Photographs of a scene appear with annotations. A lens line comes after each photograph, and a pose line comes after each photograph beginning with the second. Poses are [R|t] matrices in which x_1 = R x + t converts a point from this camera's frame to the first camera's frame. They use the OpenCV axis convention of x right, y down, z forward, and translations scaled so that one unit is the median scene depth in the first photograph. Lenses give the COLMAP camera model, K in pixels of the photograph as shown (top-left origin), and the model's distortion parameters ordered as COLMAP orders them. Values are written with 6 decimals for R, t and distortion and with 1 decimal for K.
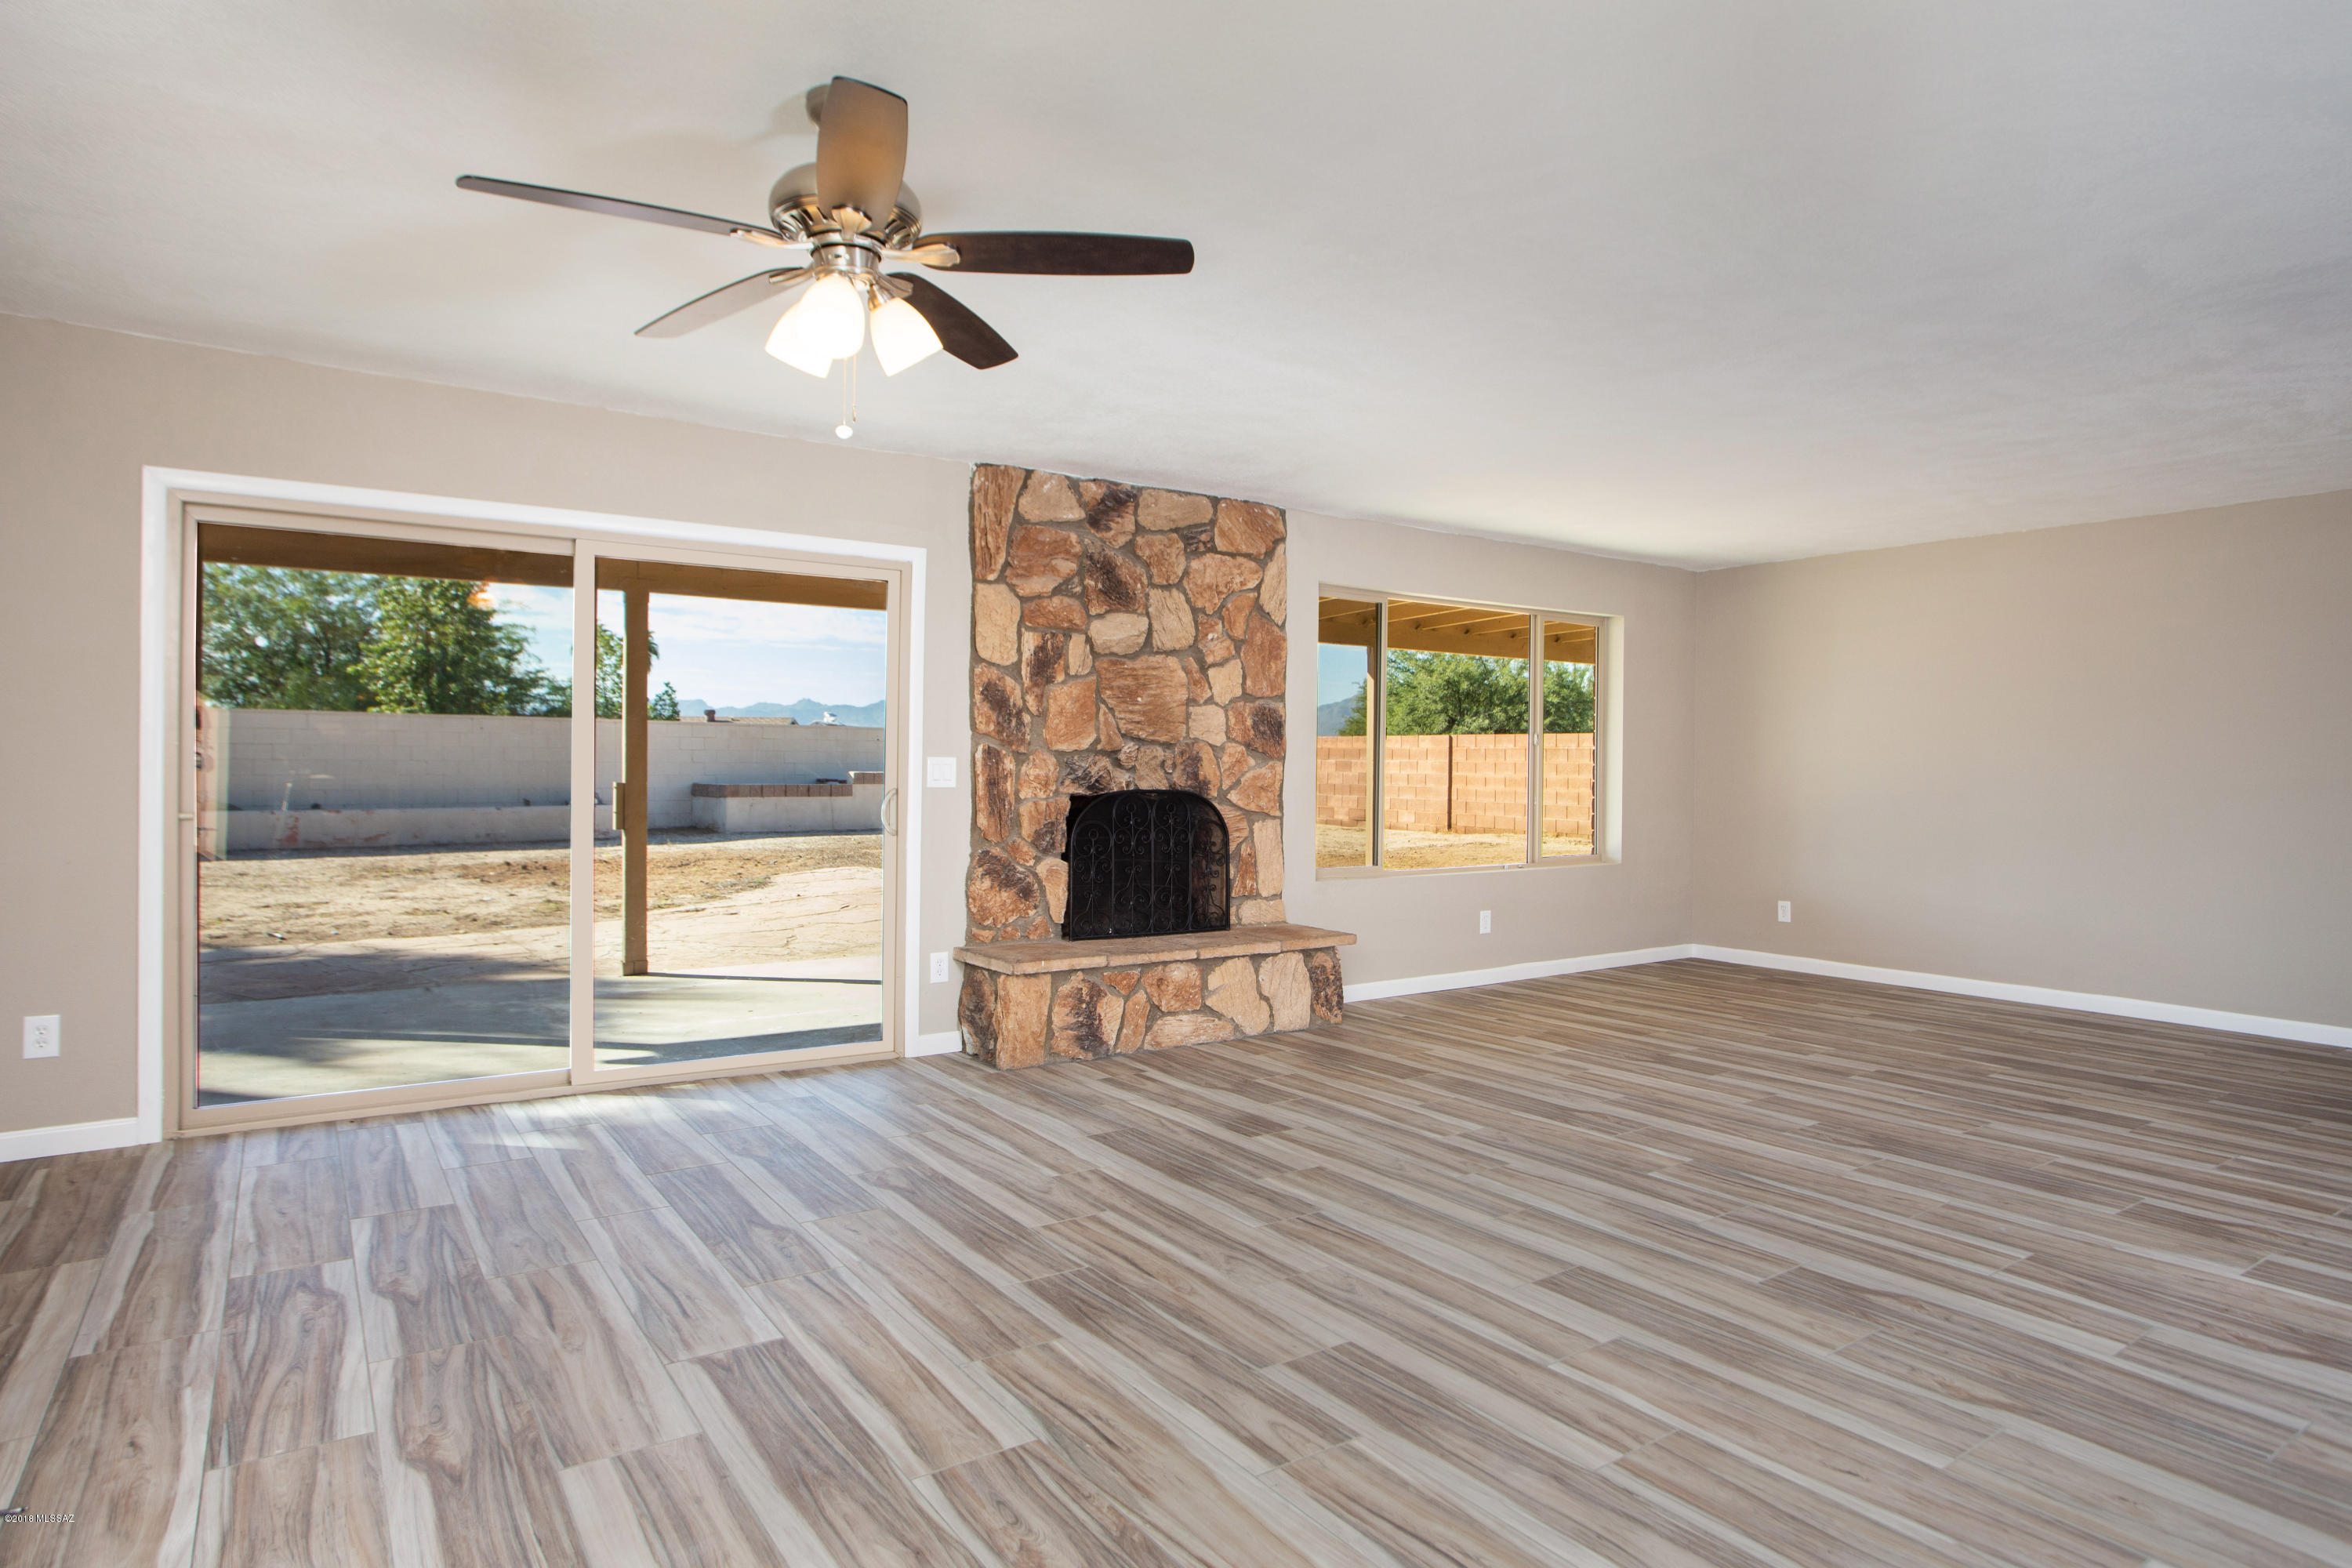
lens RADIAL K [[1319.5, 0, 1190.4], [0, 1319.5, 768.5], [0, 0, 1]] dist [-0.063049, 0.031408]
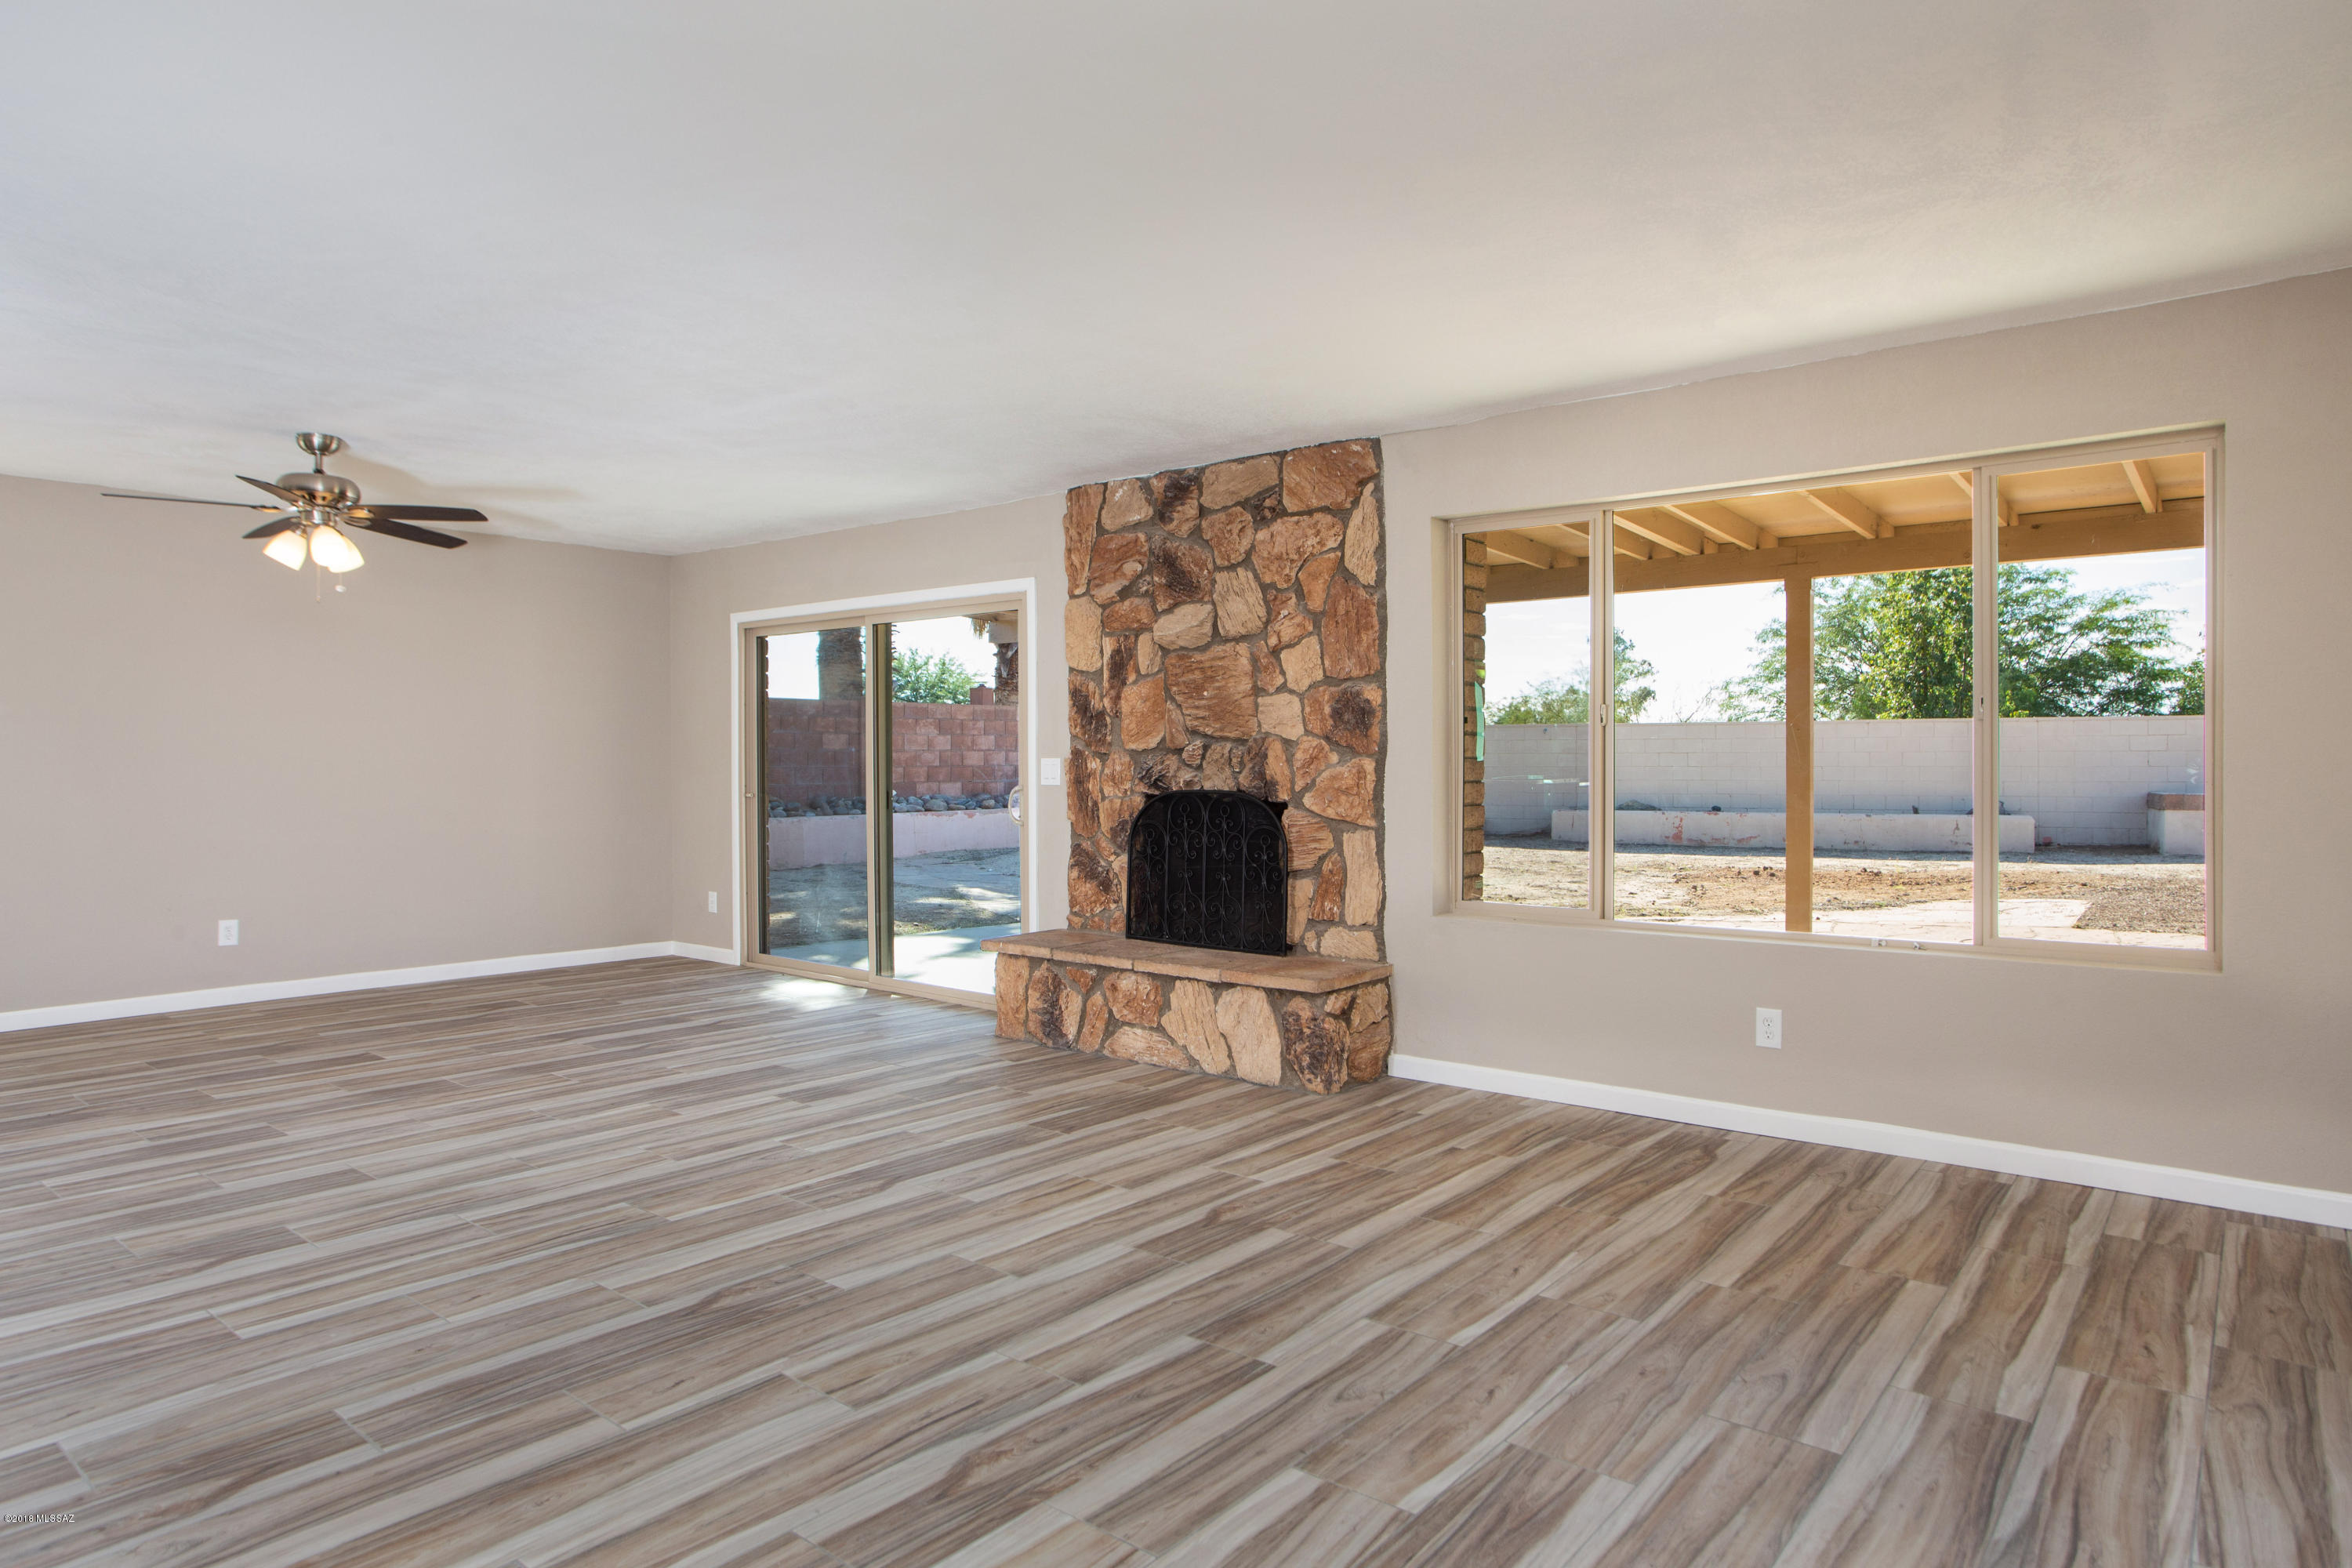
lens RADIAL K [[1402.8, 0, 1224.5], [0, 1402.8, 755.6], [0, 0, 1]] dist [-0.030196, 0.014206]
pose [[0.278838, -0.014270, -0.960232, 0.932548], [-0.000540, 0.999887, -0.015017, 0.006811], [0.960338, 0.004706, 0.278799, 0.745685]]
